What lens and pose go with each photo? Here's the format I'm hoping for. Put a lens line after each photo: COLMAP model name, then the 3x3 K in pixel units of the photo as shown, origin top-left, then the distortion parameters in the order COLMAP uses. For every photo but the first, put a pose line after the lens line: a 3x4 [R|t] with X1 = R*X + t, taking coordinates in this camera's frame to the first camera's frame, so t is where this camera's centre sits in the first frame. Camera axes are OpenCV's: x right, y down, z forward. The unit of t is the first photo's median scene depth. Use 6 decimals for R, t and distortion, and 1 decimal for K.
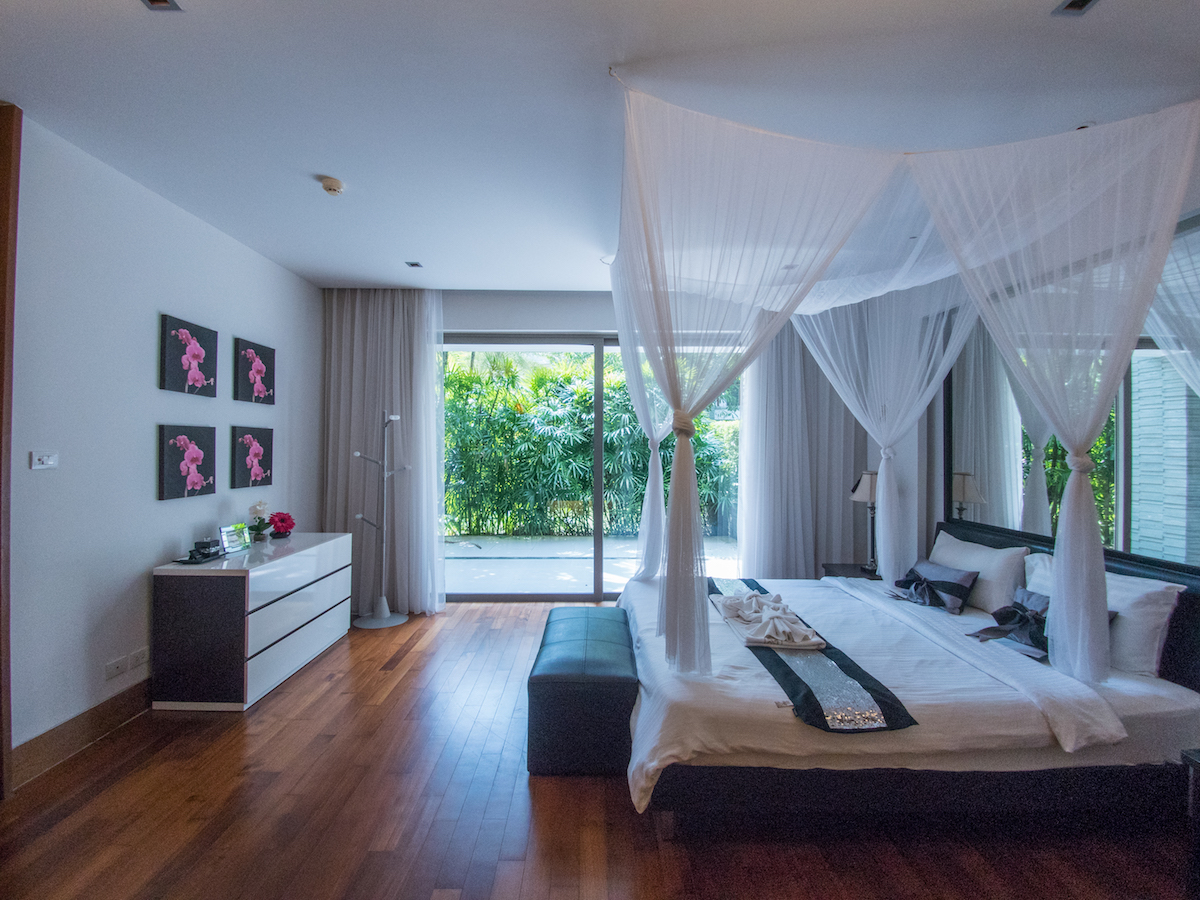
lens RADIAL K [[544.2, 0, 598.5], [0, 544.2, 442.0], [0, 0, 1]] dist [0.000418, -0.010039]
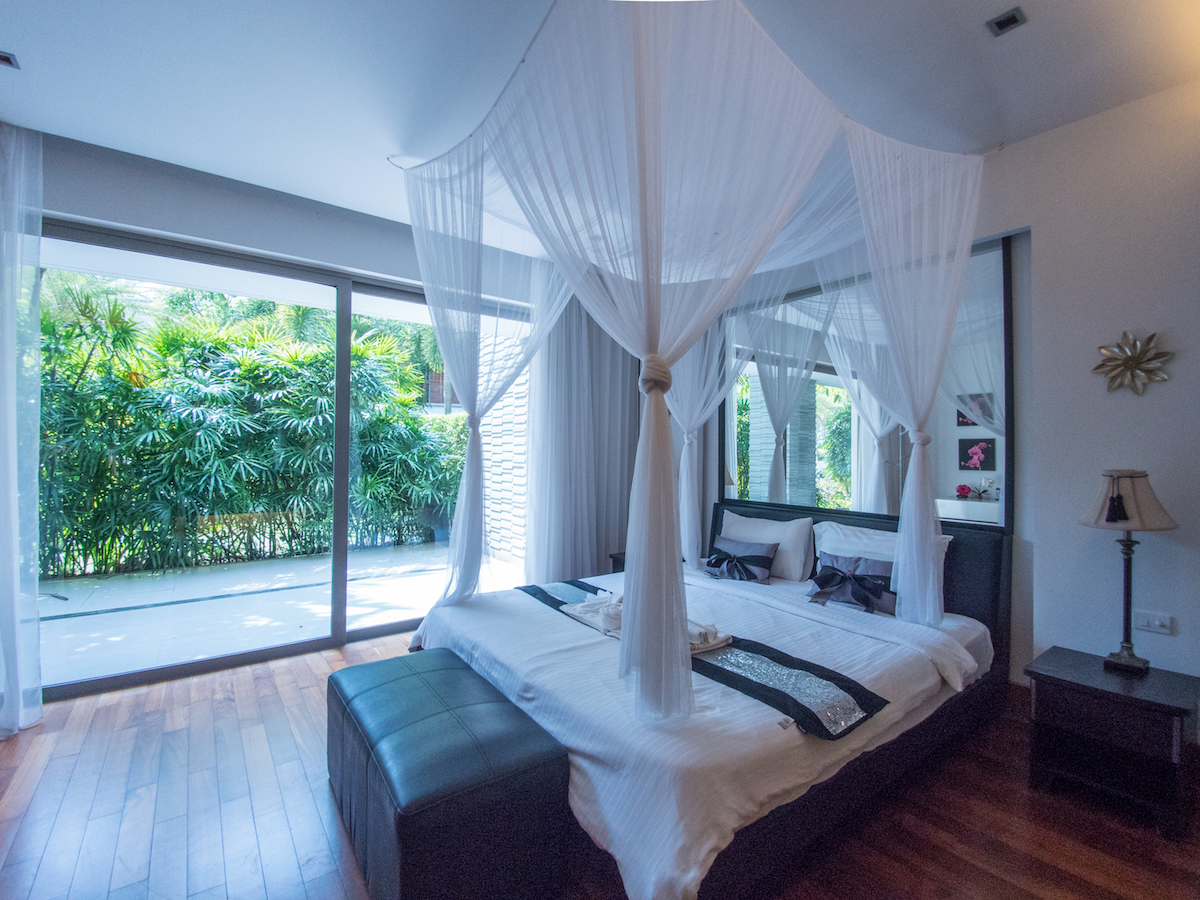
lens RADIAL K [[534.5, 0, 603.8], [0, 534.5, 447.0], [0, 0, 1]] dist [0.036635, -0.029037]
pose [[0.793274, 0.005000, 0.608844, -0.162225], [-0.005726, 0.999983, -0.000752, 0.030087], [-0.608838, -0.002889, 0.793289, 0.227447]]
